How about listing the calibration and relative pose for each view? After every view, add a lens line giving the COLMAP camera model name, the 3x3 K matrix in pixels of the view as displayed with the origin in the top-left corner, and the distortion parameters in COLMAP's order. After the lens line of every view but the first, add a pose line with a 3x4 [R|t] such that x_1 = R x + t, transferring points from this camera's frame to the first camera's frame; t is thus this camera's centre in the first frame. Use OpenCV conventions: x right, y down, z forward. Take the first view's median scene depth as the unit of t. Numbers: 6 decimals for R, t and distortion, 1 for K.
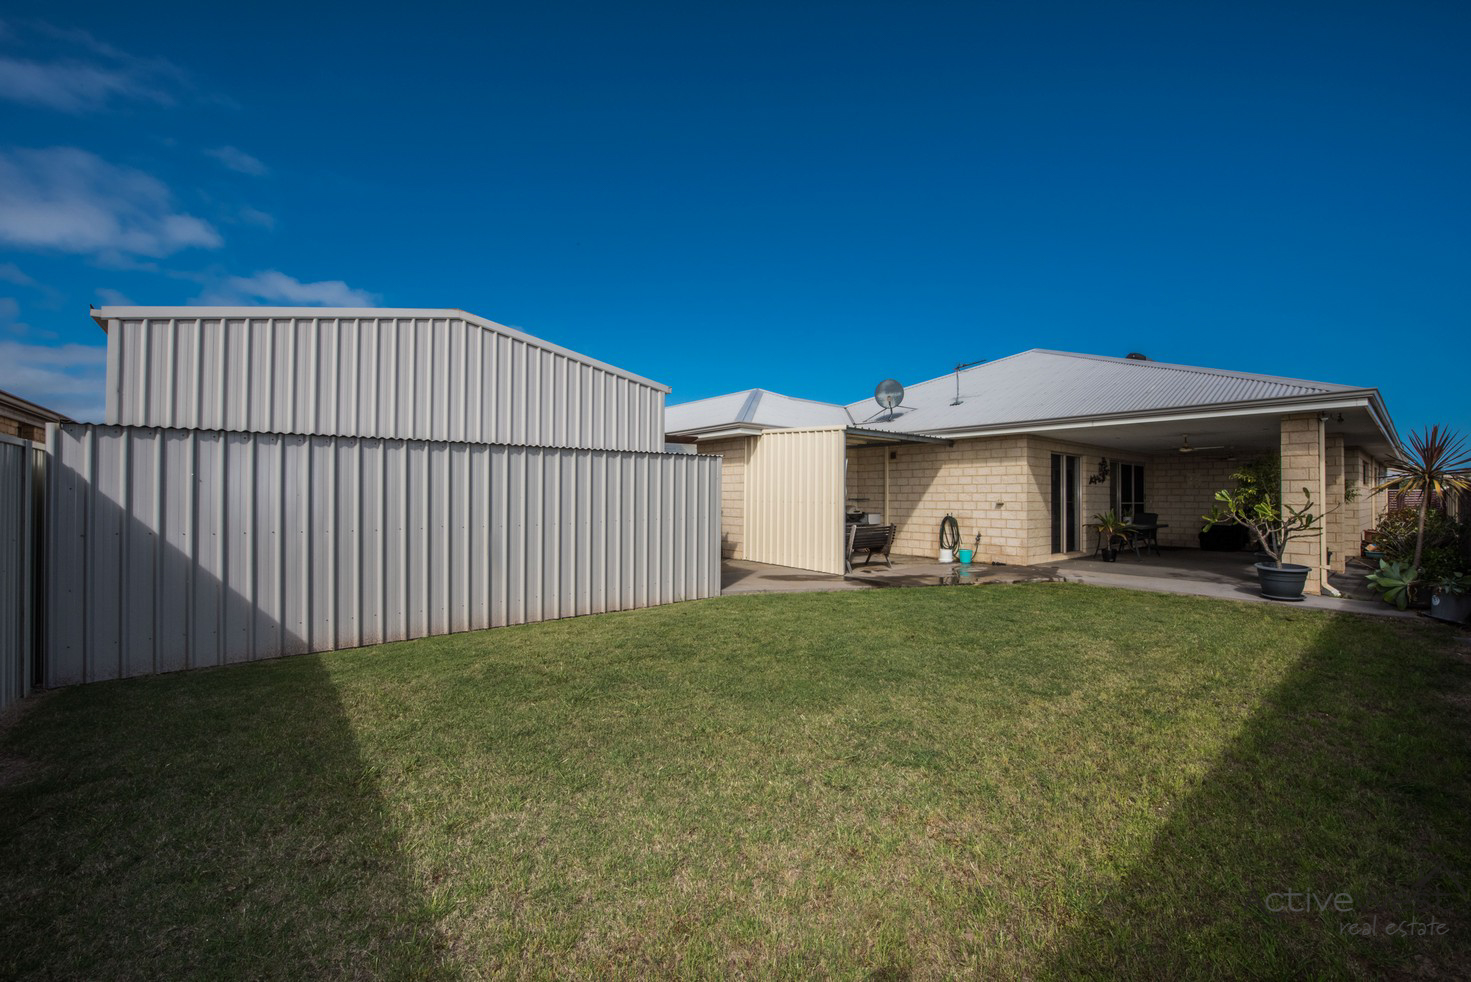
lens RADIAL K [[596.0, 0, 737.5], [0, 596.0, 491.0], [0, 0, 1]] dist [-0.000619, 0.000203]
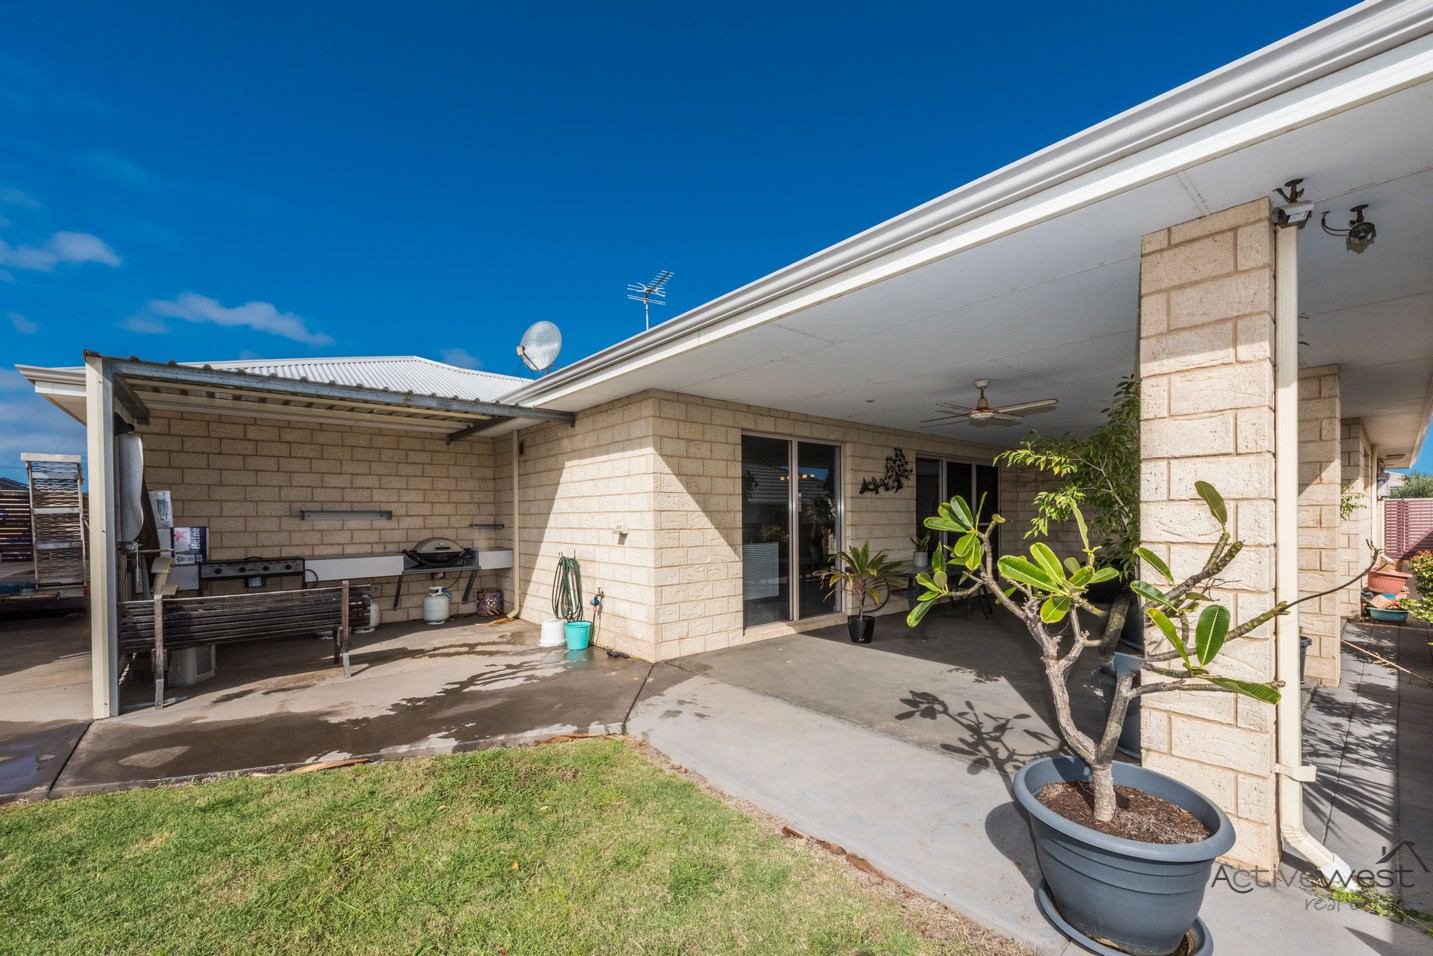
lens RADIAL K [[580.6, 0, 687.2], [0, 580.6, 519.7], [0, 0, 1]] dist [-0.000619, 0.000203]
pose [[0.999502, -0.010053, -0.029920, 0.548994], [0.010490, 0.999840, 0.014468, 0.003642], [0.029769, -0.014774, 0.999448, 0.557035]]
